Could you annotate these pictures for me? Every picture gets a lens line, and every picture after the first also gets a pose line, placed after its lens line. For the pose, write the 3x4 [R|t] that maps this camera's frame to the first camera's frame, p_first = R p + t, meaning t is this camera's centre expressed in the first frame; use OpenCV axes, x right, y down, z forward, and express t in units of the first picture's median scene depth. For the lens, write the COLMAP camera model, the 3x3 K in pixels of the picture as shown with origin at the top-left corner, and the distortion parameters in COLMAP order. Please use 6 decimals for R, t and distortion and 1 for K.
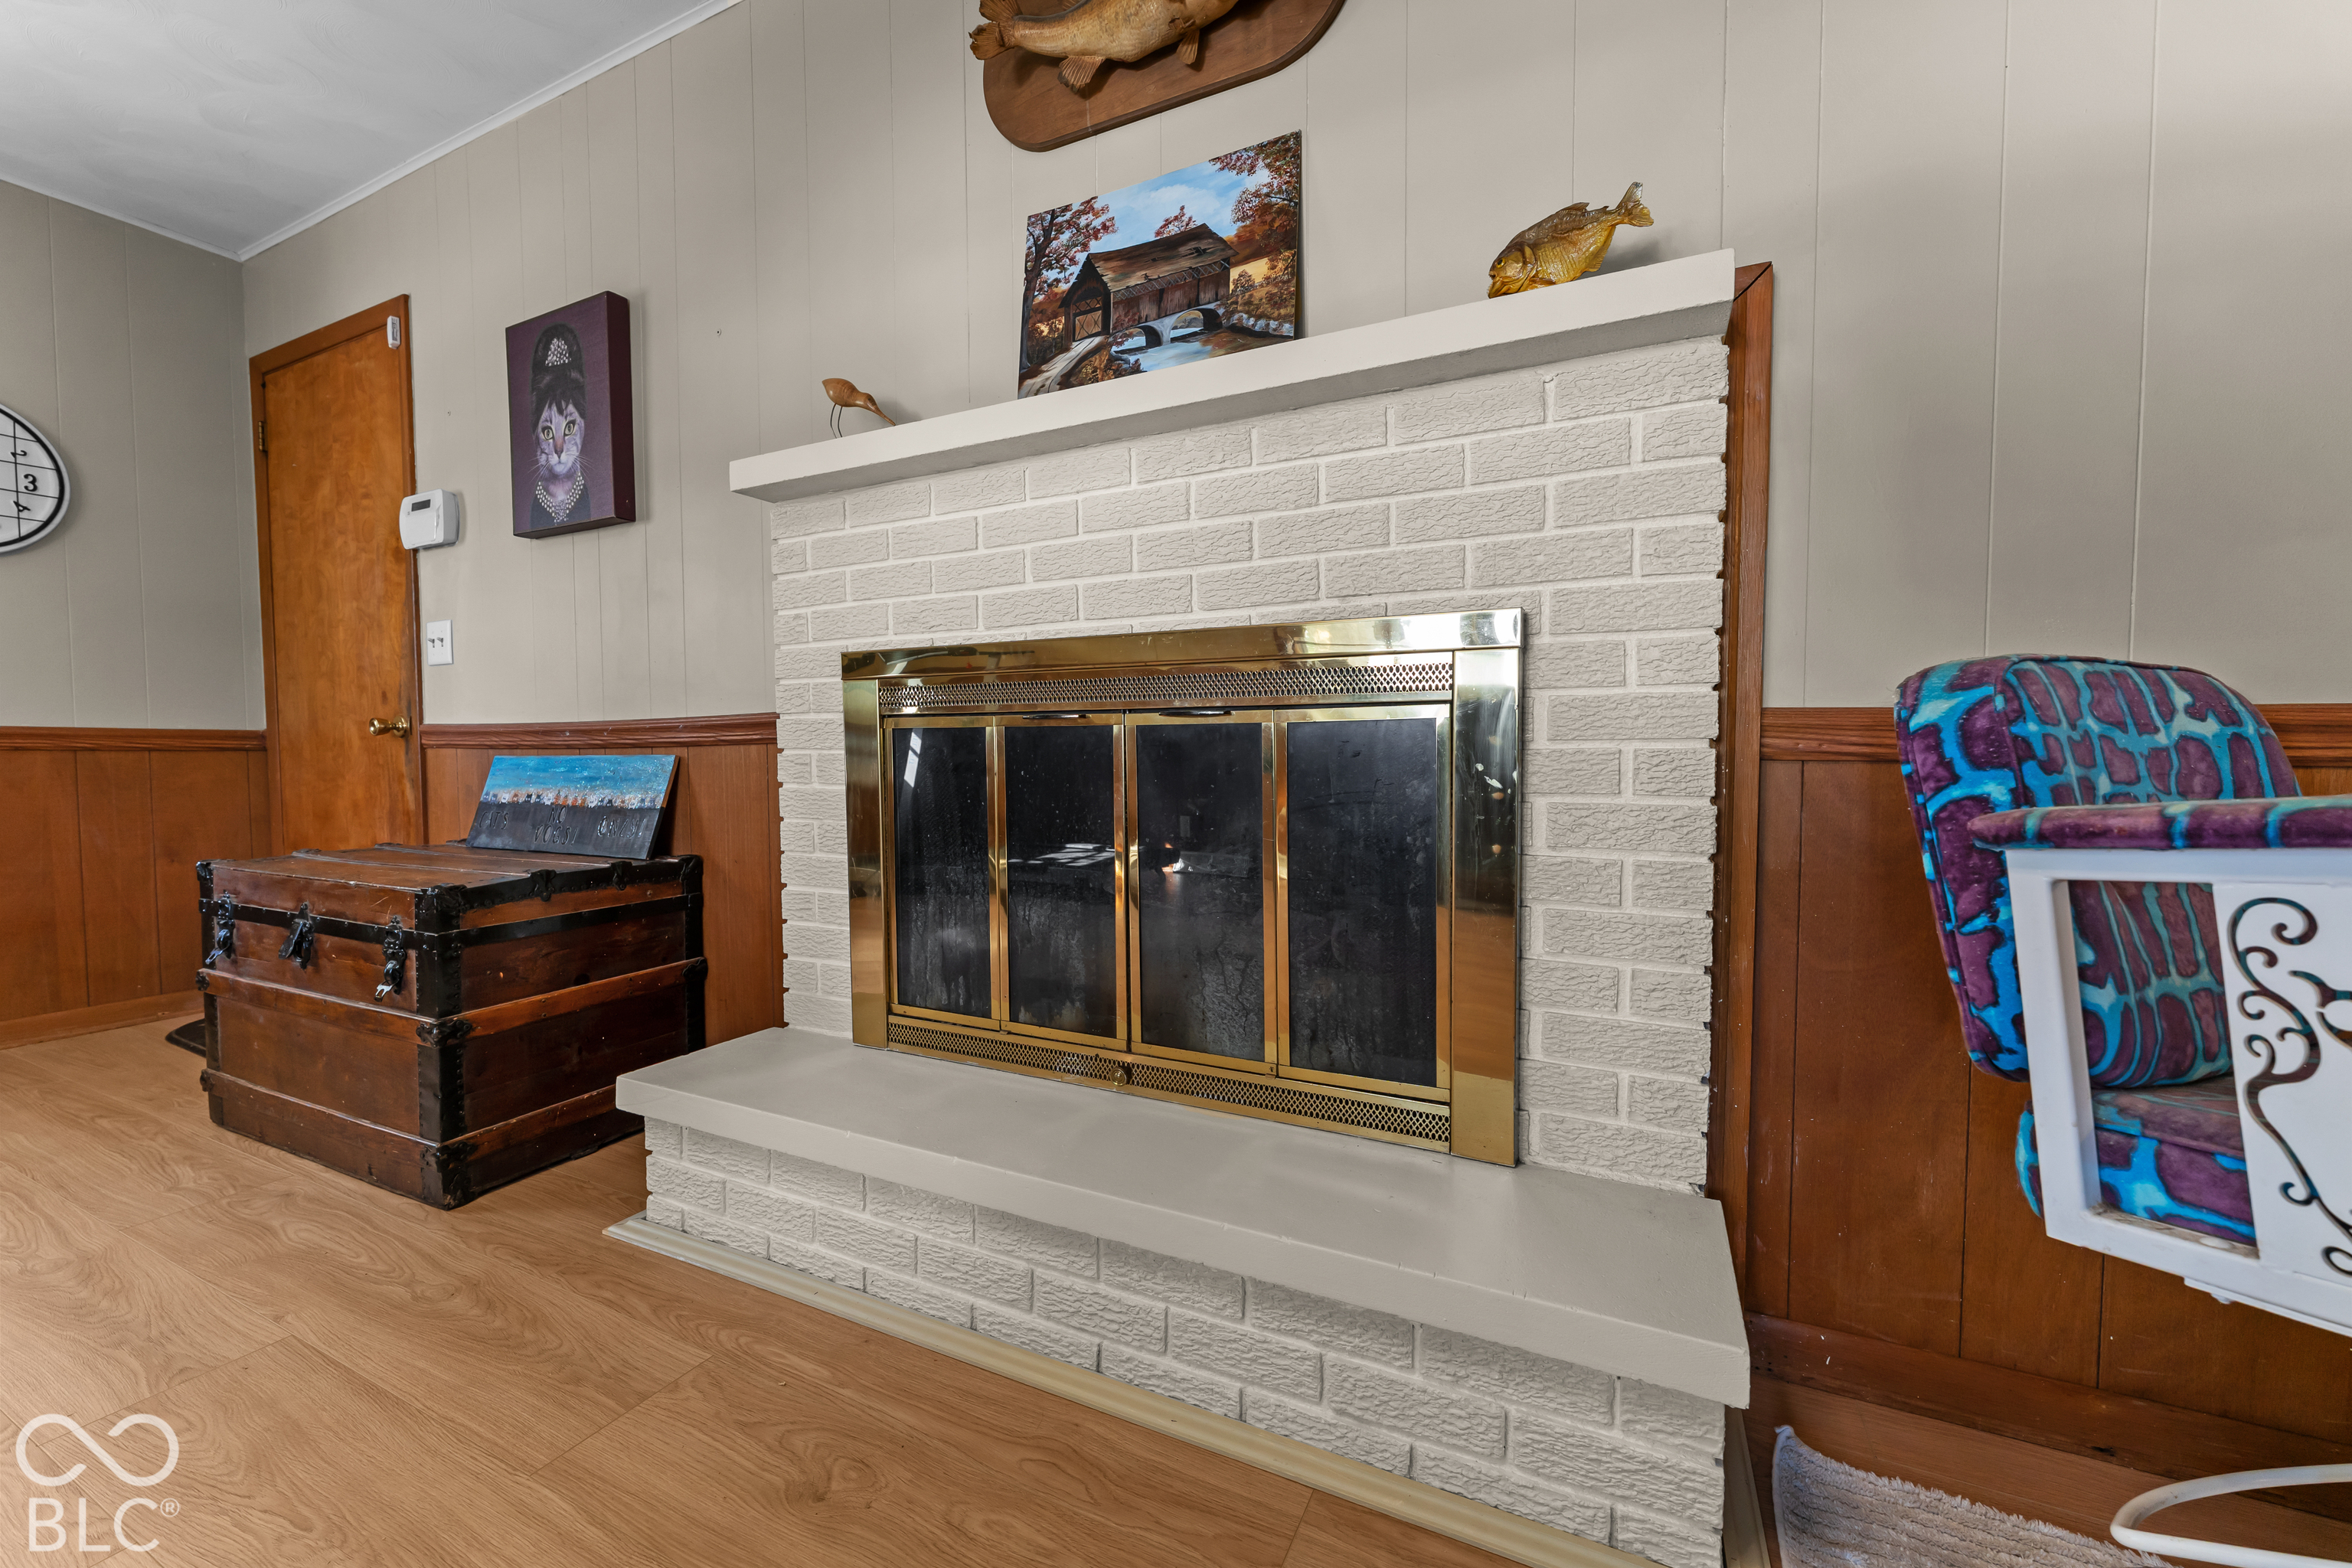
lens RADIAL K [[937.6, 0, 1187.3], [0, 937.6, 775.0], [0, 0, 1]] dist [-0.000928, -0.000069]
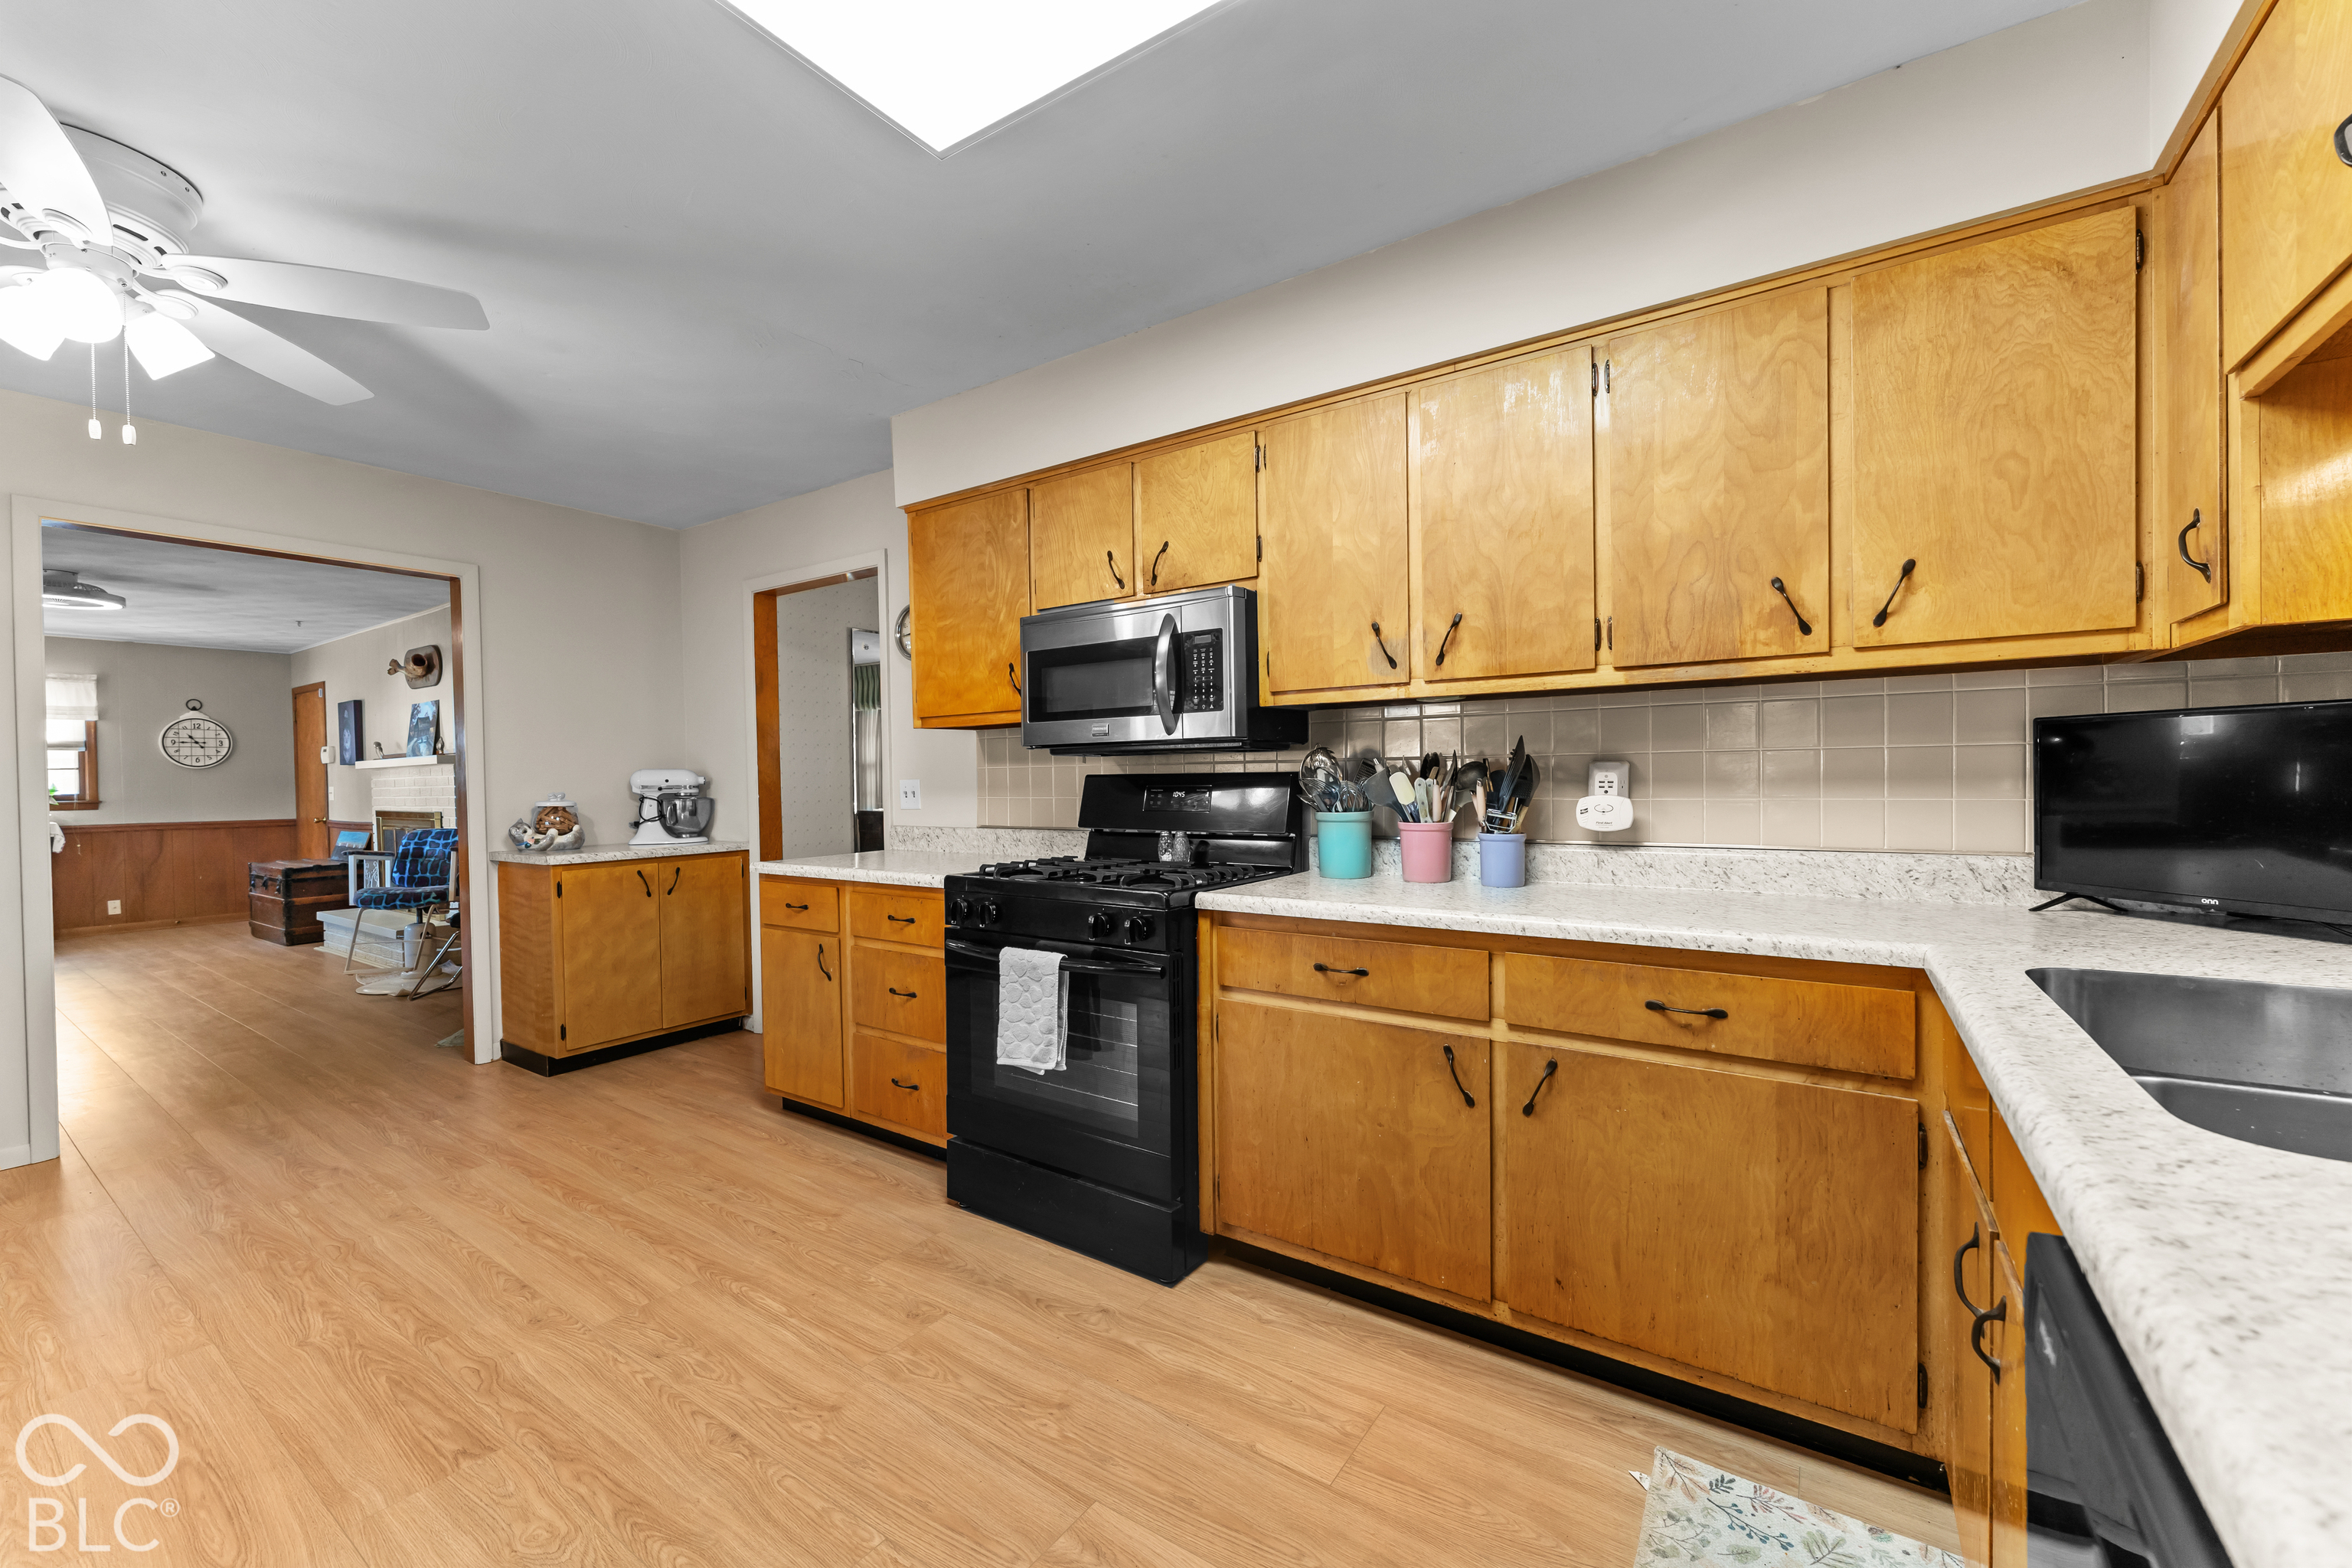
lens RADIAL K [[937.6, 0, 1168.3], [0, 937.6, 788.3], [0, 0, 1]] dist [-0.000928, -0.000069]
pose [[0.989201, -0.005577, -0.146462, 2.750781], [0.002134, 0.999718, -0.023652, -0.094647], [0.146552, 0.023084, 0.988934, -1.902412]]
